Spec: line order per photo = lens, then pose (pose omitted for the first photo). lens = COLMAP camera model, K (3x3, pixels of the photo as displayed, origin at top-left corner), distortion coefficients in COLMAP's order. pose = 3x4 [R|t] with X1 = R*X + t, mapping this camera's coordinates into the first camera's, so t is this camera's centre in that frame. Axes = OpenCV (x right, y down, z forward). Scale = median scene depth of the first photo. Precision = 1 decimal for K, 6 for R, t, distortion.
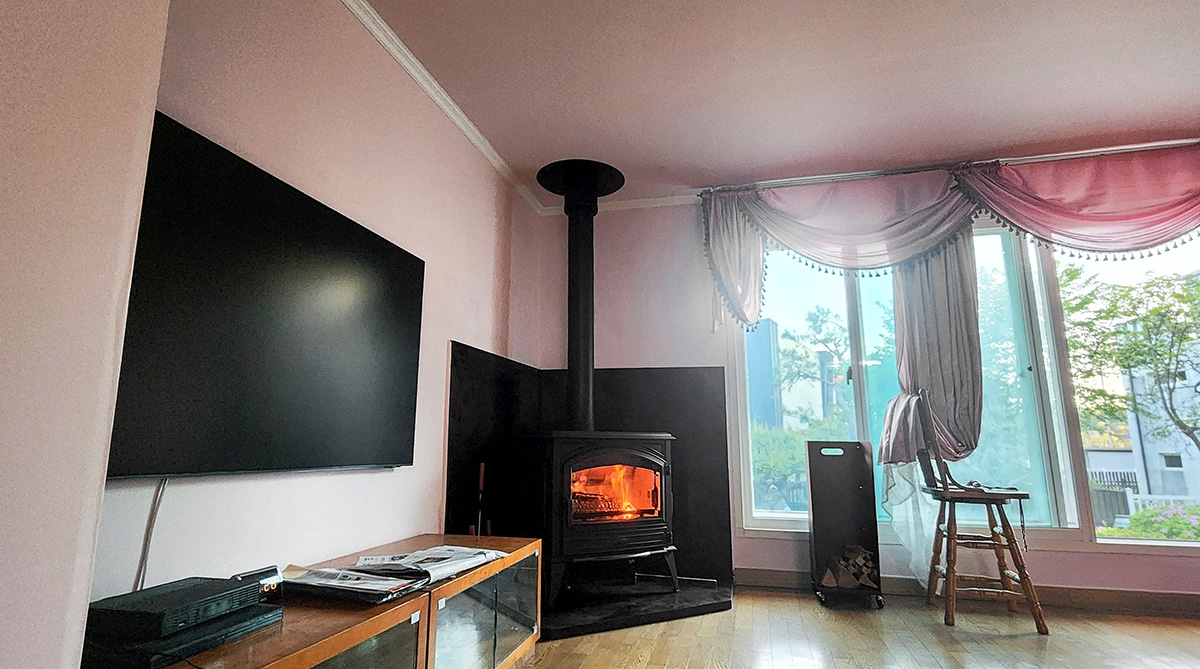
lens RADIAL K [[602.6, 0, 594.9], [0, 602.6, 319.5], [0, 0, 1]] dist [-0.025293, 0.021791]
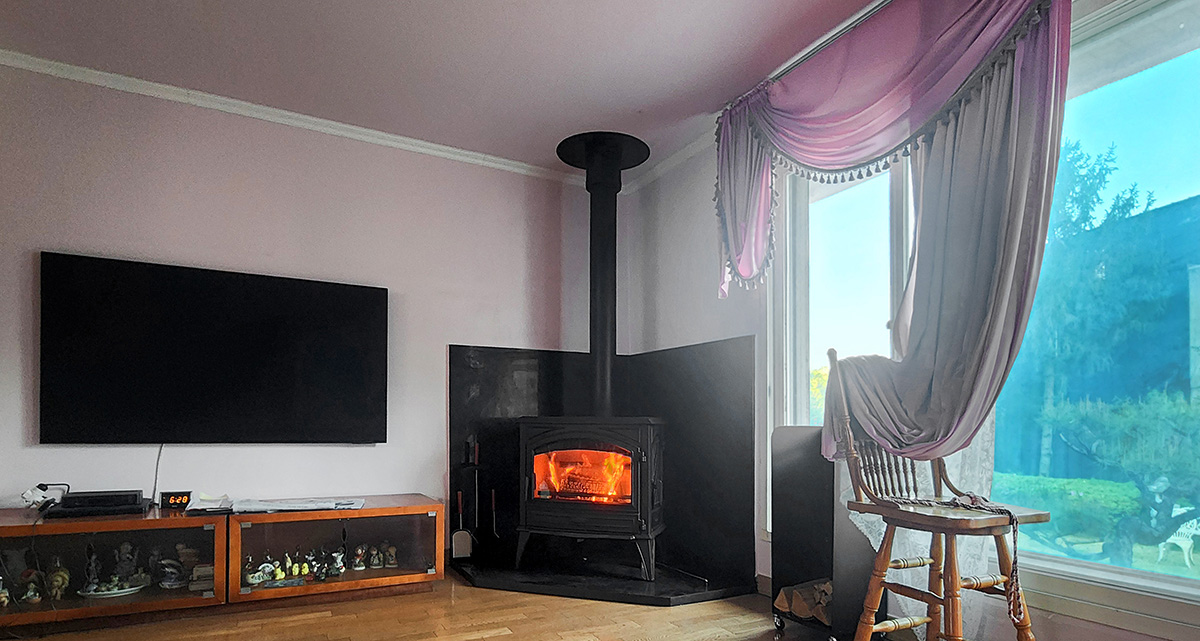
lens RADIAL K [[630.3, 0, 599.3], [0, 630.3, 425.0], [0, 0, 1]] dist [0.000905, -0.000450]
pose [[0.663494, 0.002976, -0.748175, 0.819963], [0.143541, 0.980910, 0.131197, 0.064602], [0.734283, -0.194442, 0.650401, 0.325628]]
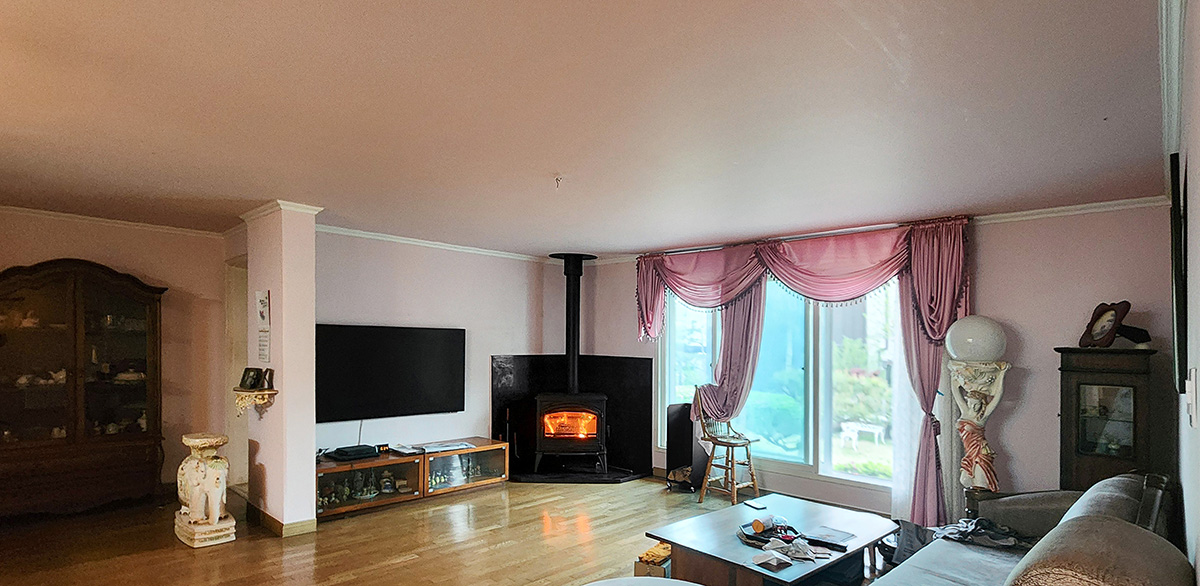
lens RADIAL K [[605.5, 0, 624.3], [0, 605.5, 353.5], [0, 0, 1]] dist [0.000496, 0.000017]
pose [[0.875146, 0.017229, -0.483552, 1.152395], [0.088190, 0.976947, 0.194417, -0.327367], [0.475754, -0.212787, 0.853452, -0.617804]]
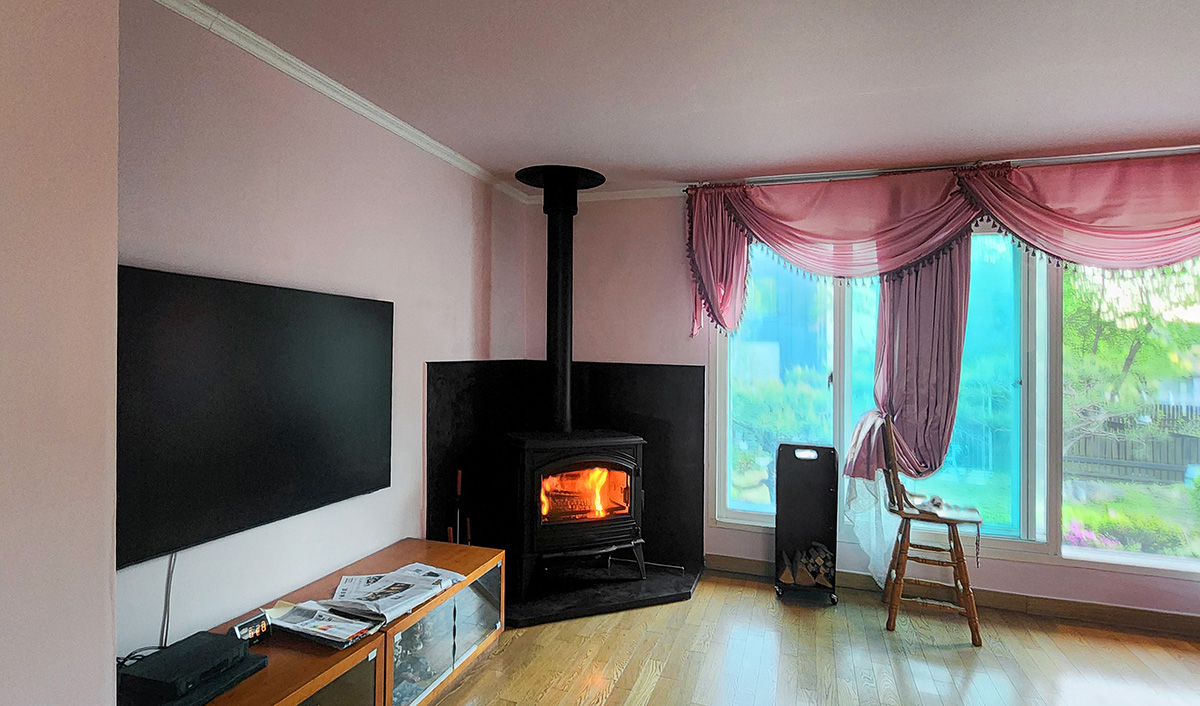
lens RADIAL K [[642.4, 0, 573.5], [0, 642.4, 350.0], [0, 0, 1]] dist [0.001169, -0.000339]
pose [[0.994679, 0.012284, -0.102291, 0.121826], [0.008499, 0.979700, 0.200288, -0.191493], [0.102675, -0.200092, 0.974382, -0.078386]]
